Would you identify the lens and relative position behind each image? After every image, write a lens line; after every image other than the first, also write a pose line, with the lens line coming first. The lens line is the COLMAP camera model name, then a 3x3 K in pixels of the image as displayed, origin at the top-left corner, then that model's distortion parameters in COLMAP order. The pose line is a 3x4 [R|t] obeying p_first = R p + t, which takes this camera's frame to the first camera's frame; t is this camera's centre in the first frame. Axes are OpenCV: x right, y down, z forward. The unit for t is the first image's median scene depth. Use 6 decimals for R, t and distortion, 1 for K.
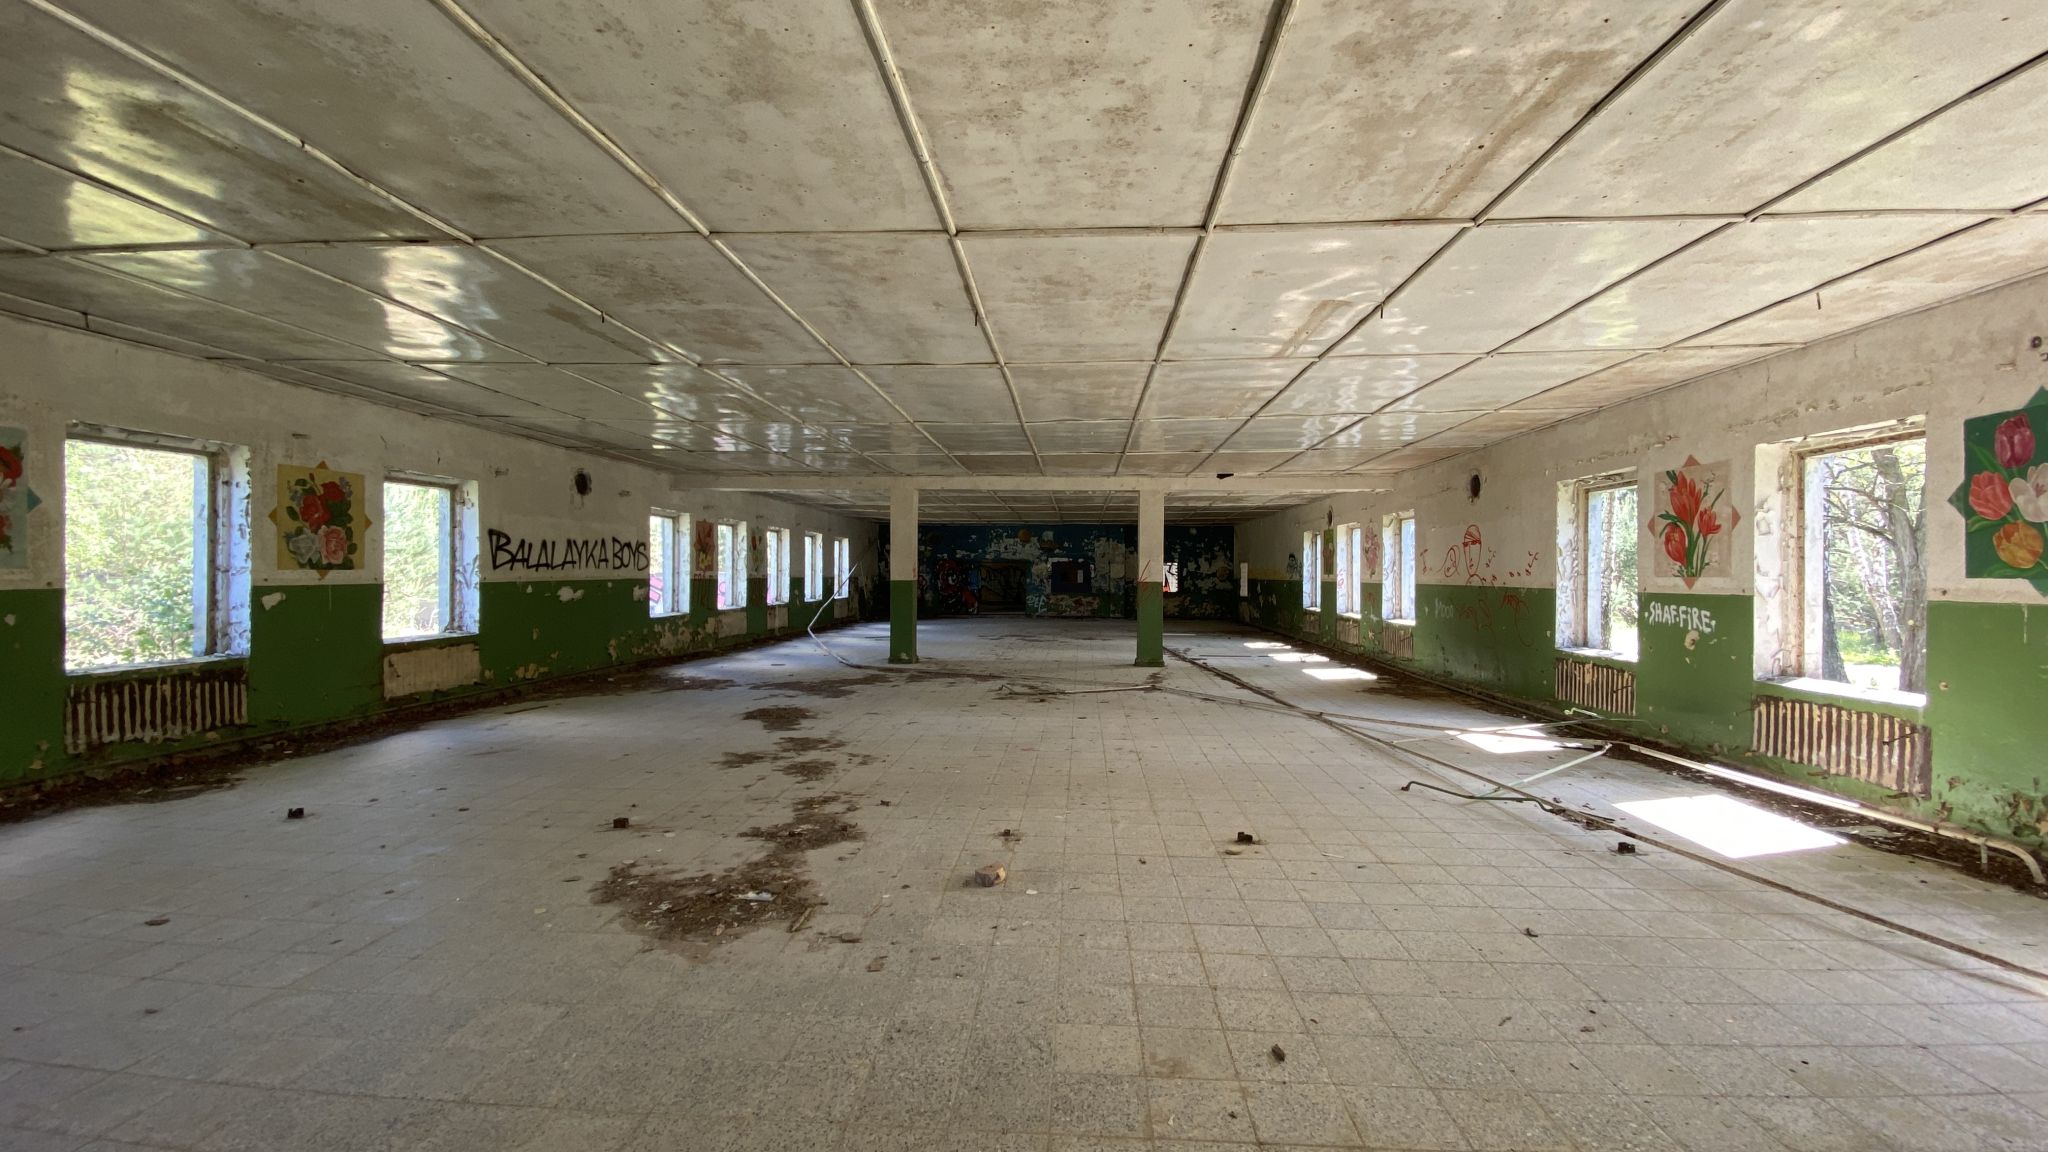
lens RADIAL K [[857.6, 0, 1023.2], [0, 857.6, 576.1], [0, 0, 1]] dist [0.000013, 0.000008]
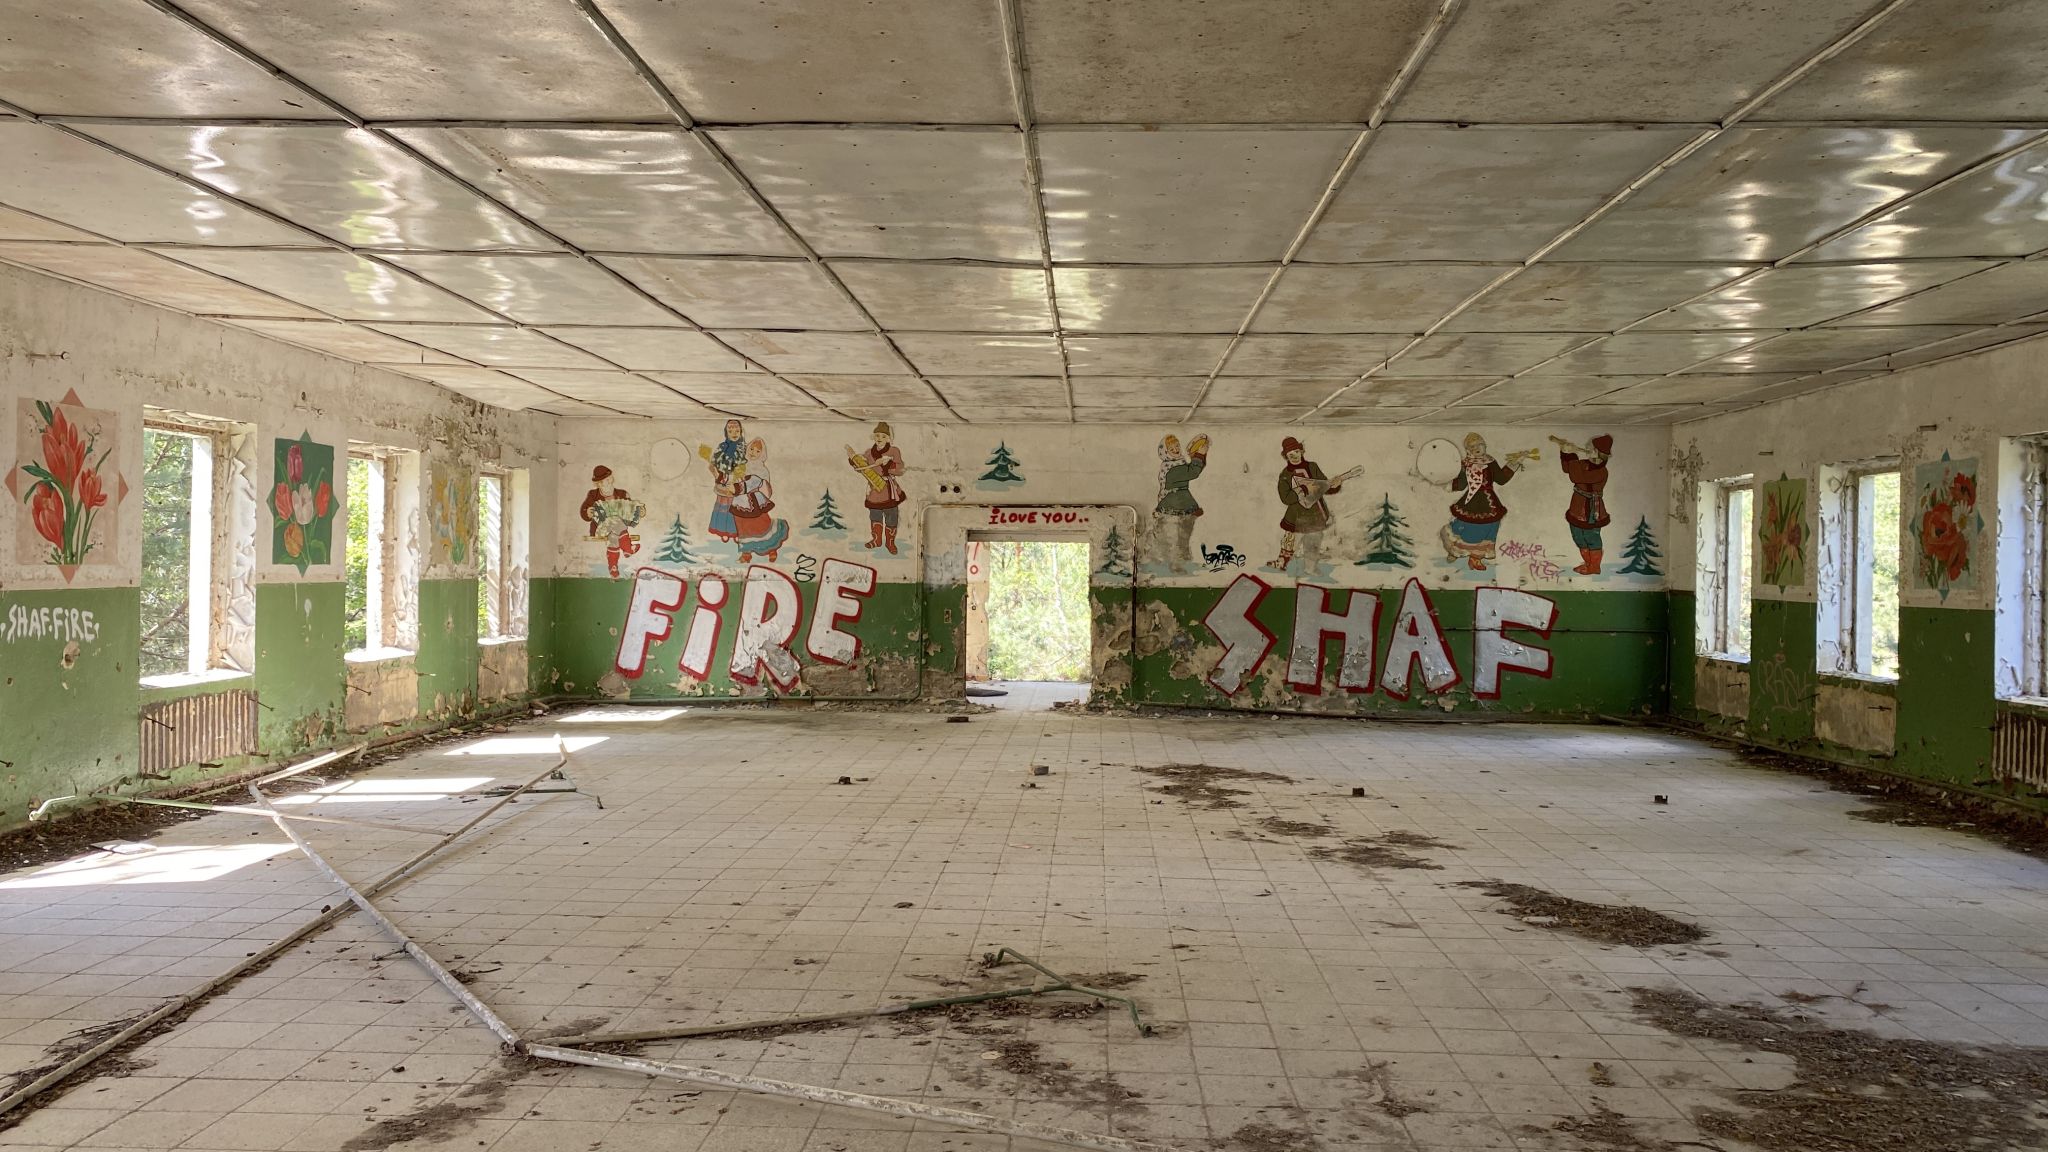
lens RADIAL K [[1788.0, 0, 1032.0], [0, 1788.0, 556.6], [0, 0, 1]] dist [0.046614, -0.005010]
pose [[-0.999564, -0.019844, -0.021847, 0.034895], [-0.019808, 0.999802, -0.001871, -0.019416], [0.021879, -0.001438, -0.999760, 2.658321]]
